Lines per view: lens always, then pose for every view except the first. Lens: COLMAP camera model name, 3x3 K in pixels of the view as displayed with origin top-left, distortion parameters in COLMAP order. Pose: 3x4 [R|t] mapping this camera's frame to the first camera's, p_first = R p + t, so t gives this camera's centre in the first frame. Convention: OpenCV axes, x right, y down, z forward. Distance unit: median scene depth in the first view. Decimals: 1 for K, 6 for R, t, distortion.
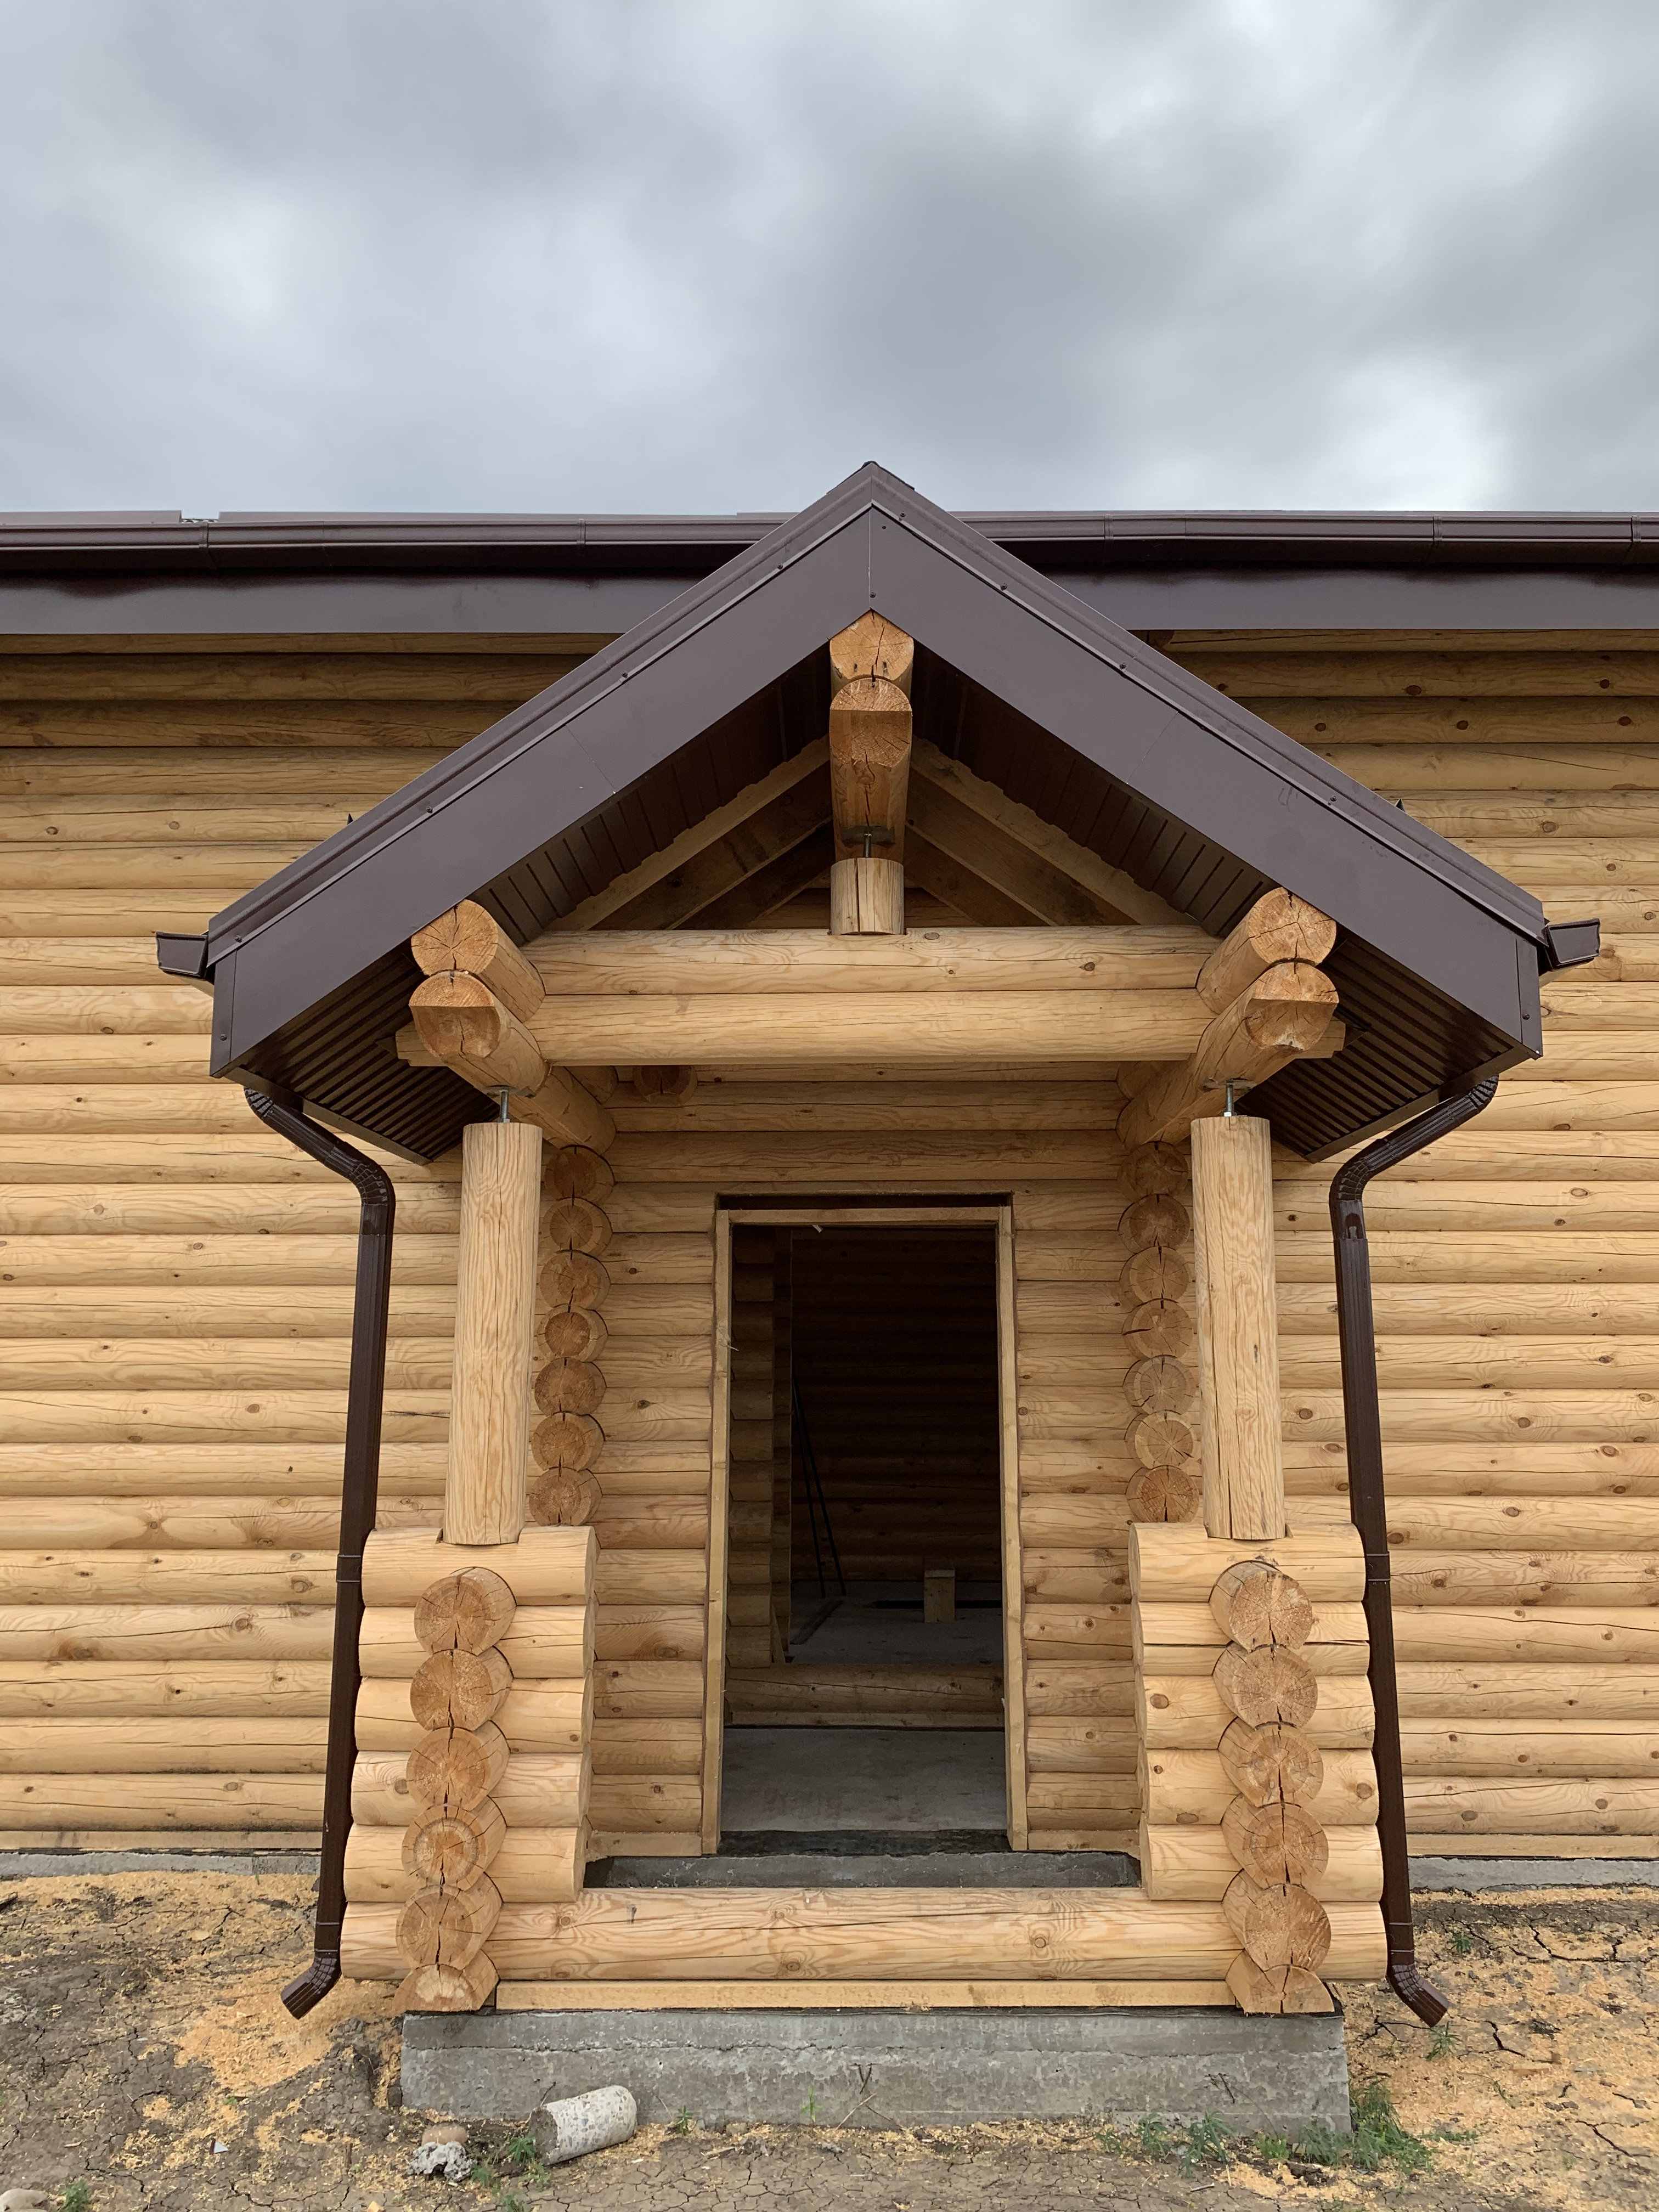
lens RADIAL K [[1662.6, 0, 876.1], [0, 1662.6, 1096.9], [0, 0, 1]] dist [0.100680, -0.211992]
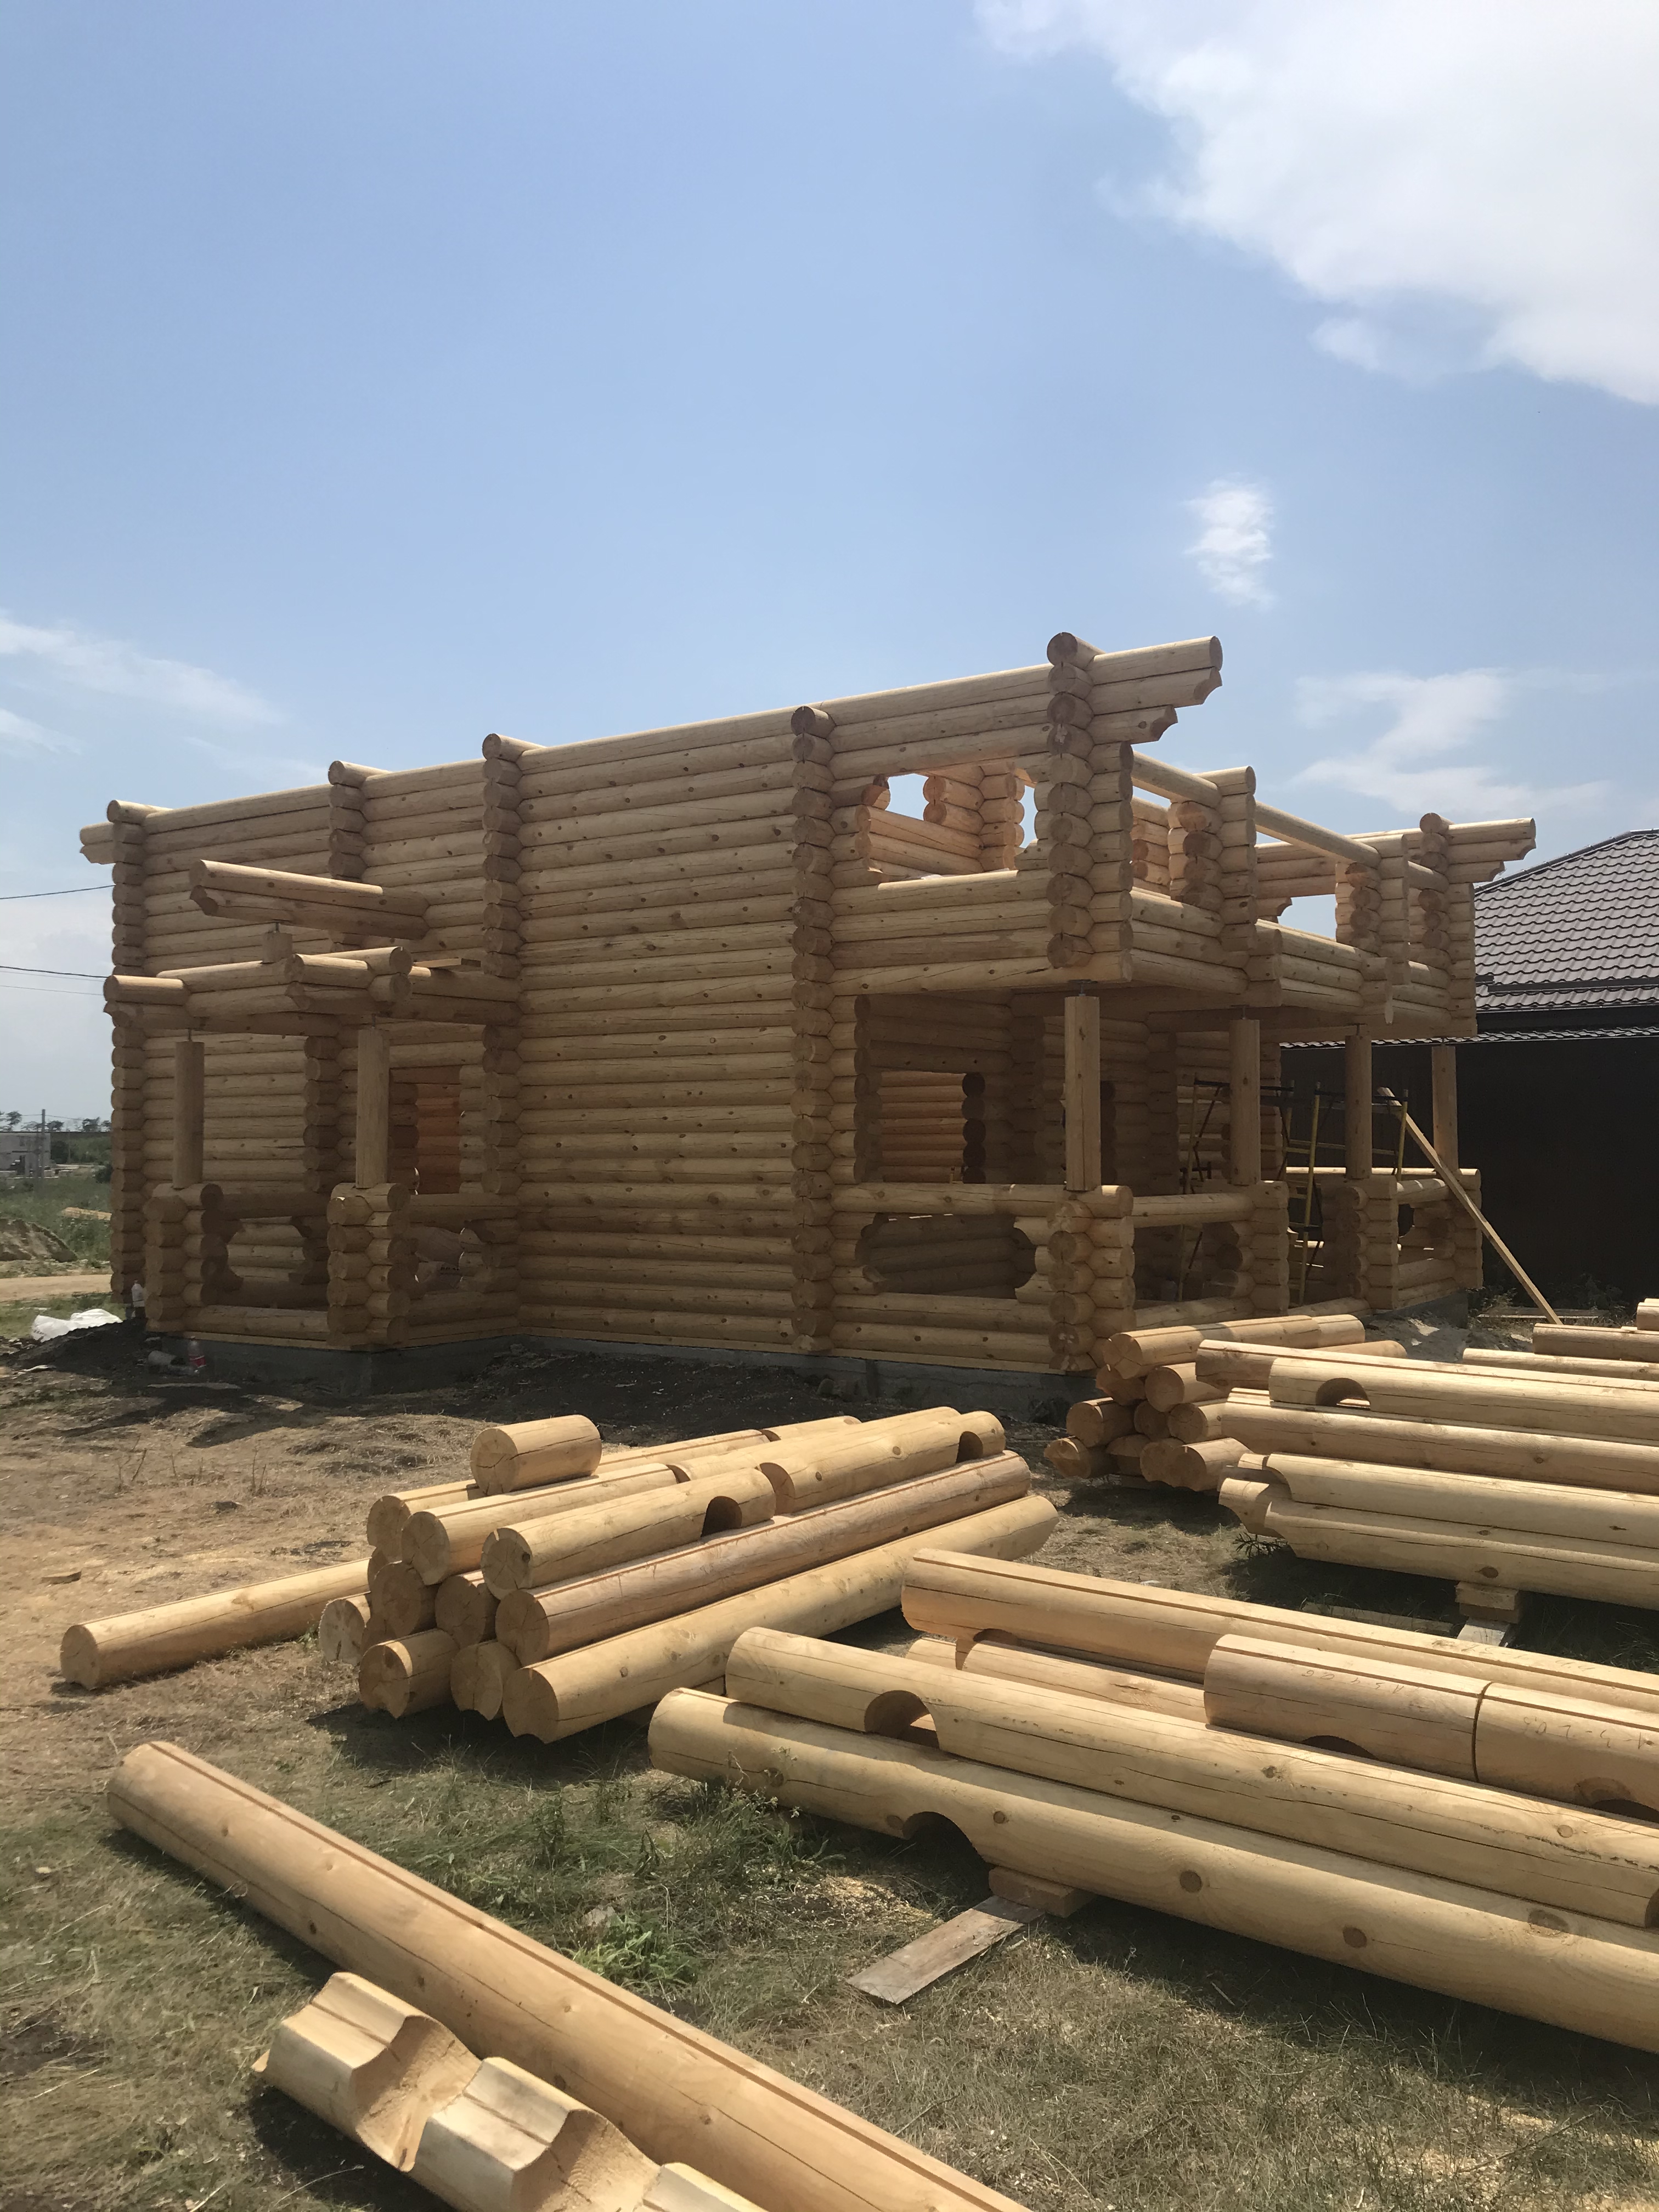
lens RADIAL K [[1742.9, 0, 829.5], [0, 1742.9, 1106.0], [0, 0, 1]] dist [0.145741, -0.002005]
pose [[0.836438, -0.018309, -0.547756, 1.836947], [0.094479, 0.989296, 0.111206, -0.081638], [0.539857, -0.144768, 0.829214, -0.693687]]
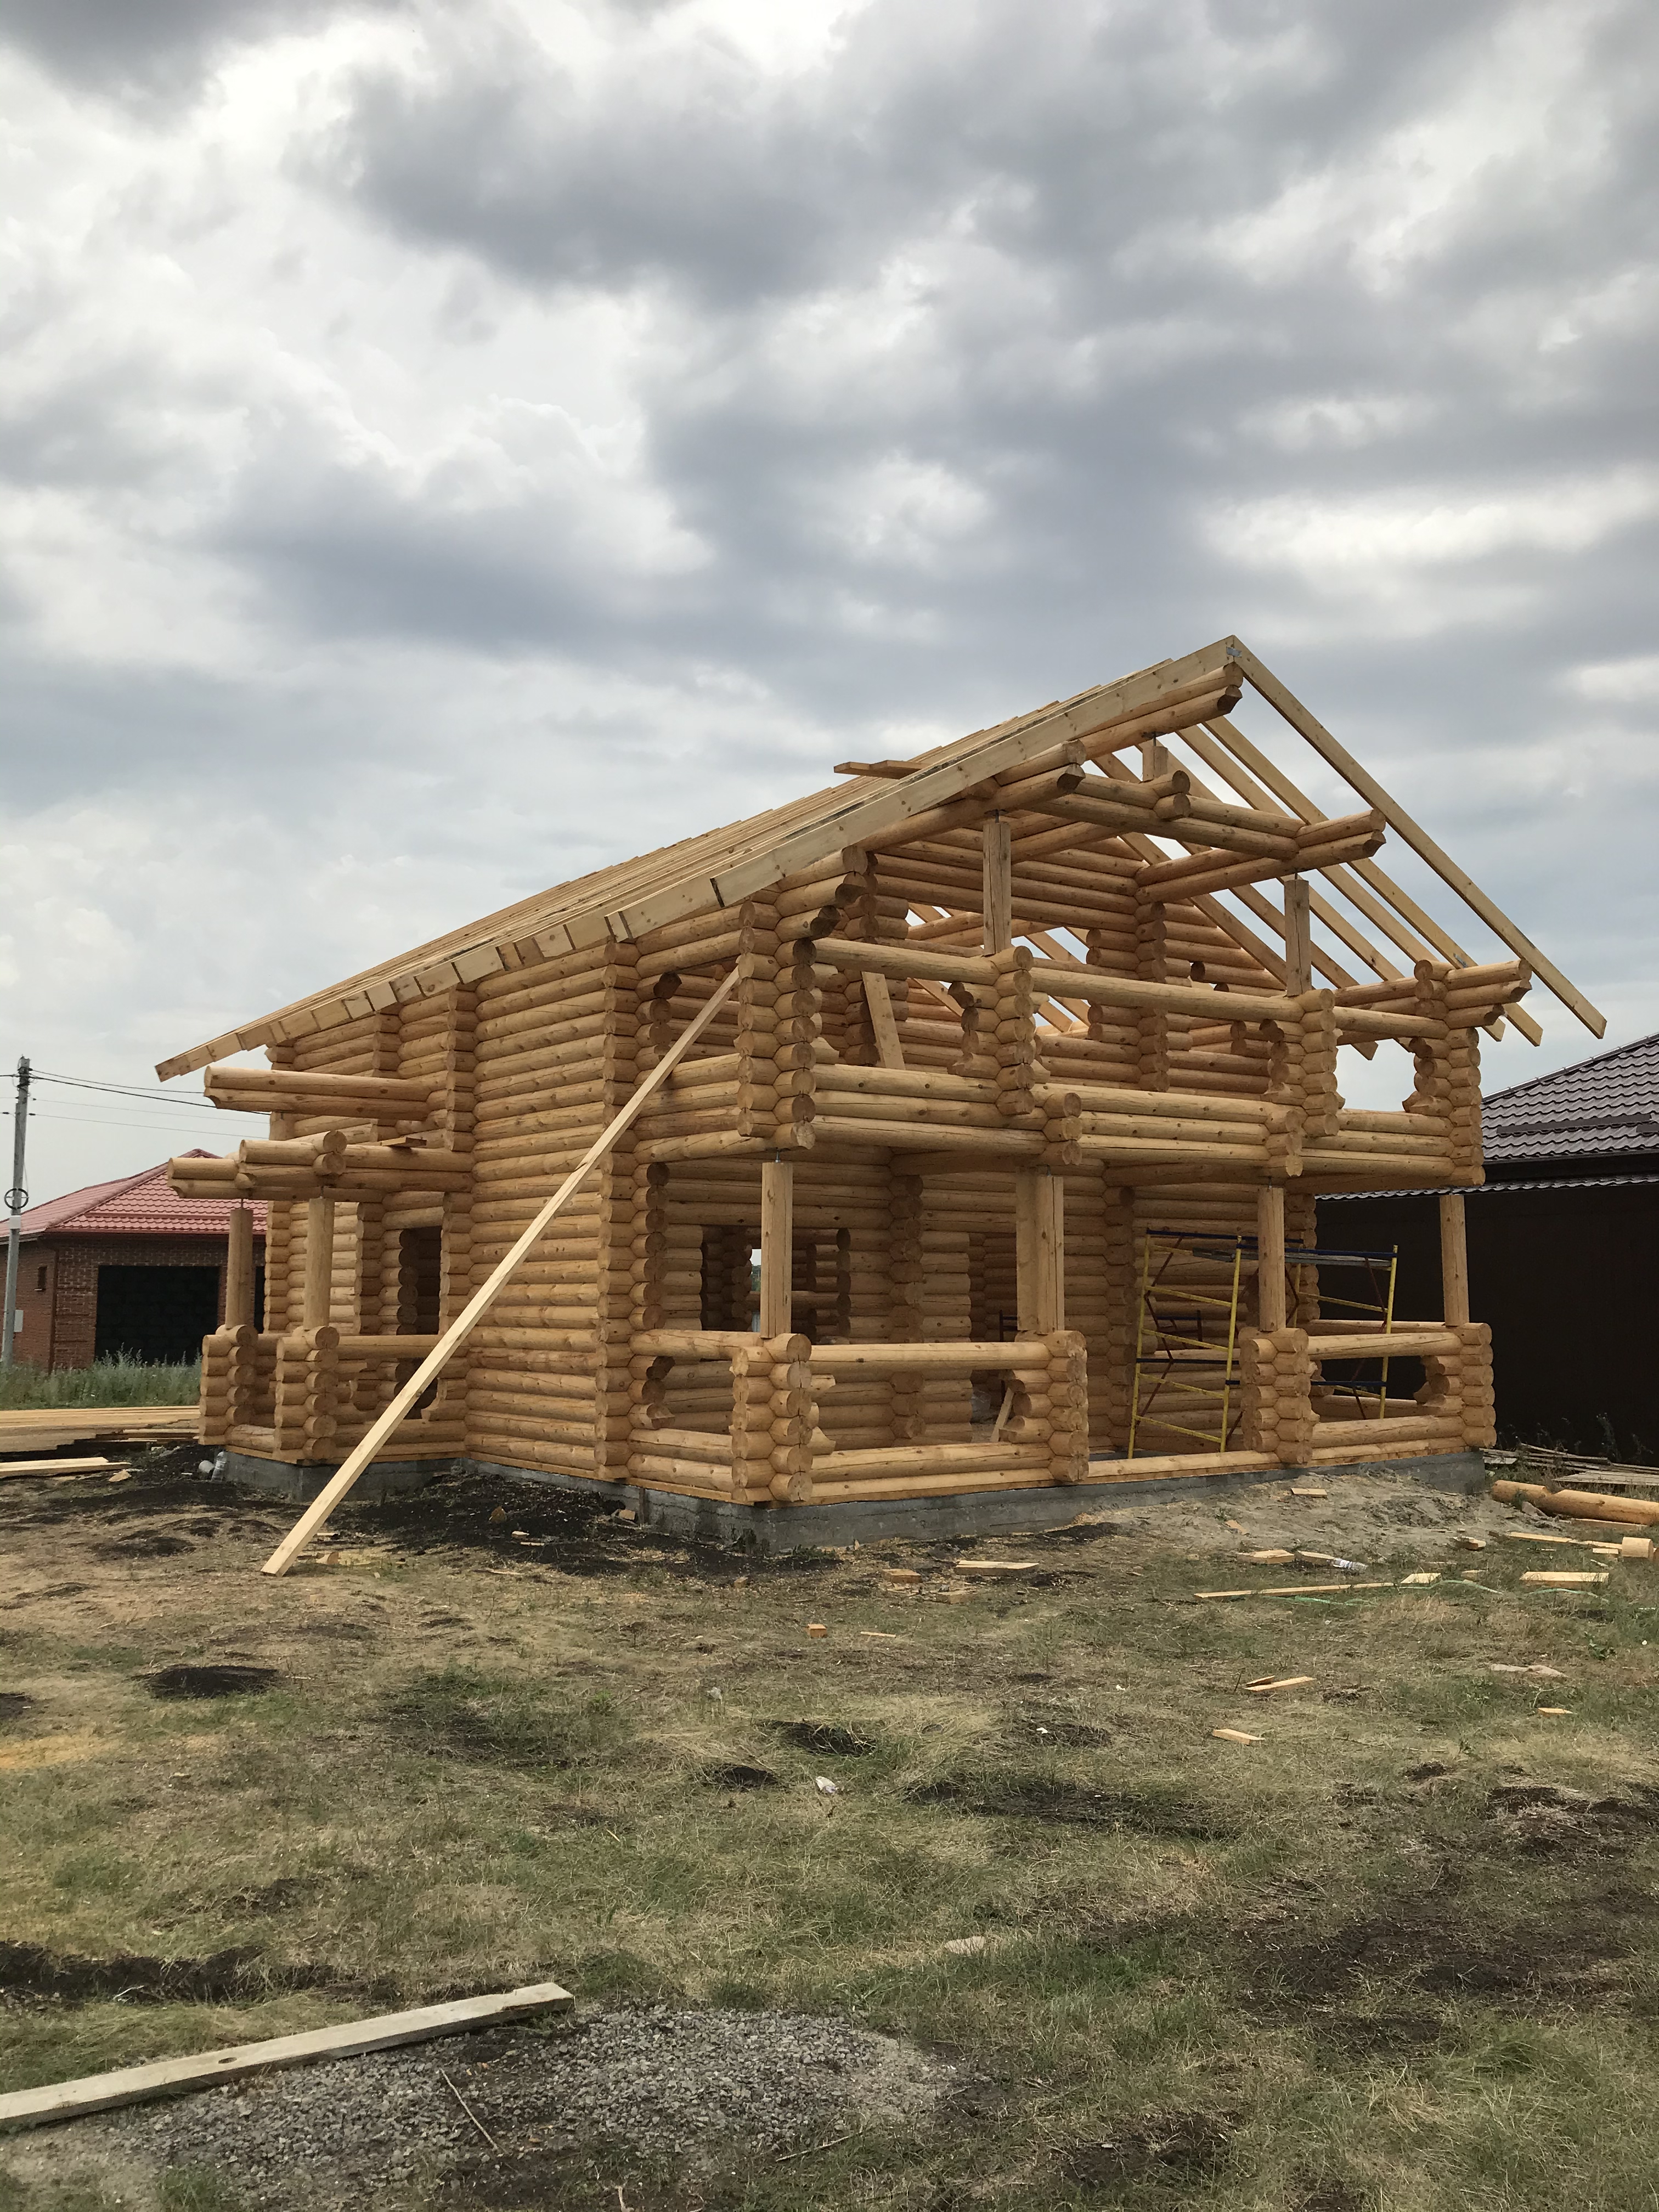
lens RADIAL K [[1782.6, 0, 821.7], [0, 1782.6, 1044.9], [0, 0, 1]] dist [-0.002626, -0.005817]
pose [[0.599223, -0.114214, -0.792393, 2.795758], [0.130364, 0.990481, -0.044182, 0.001520], [0.789897, -0.076825, 0.608409, -0.211239]]
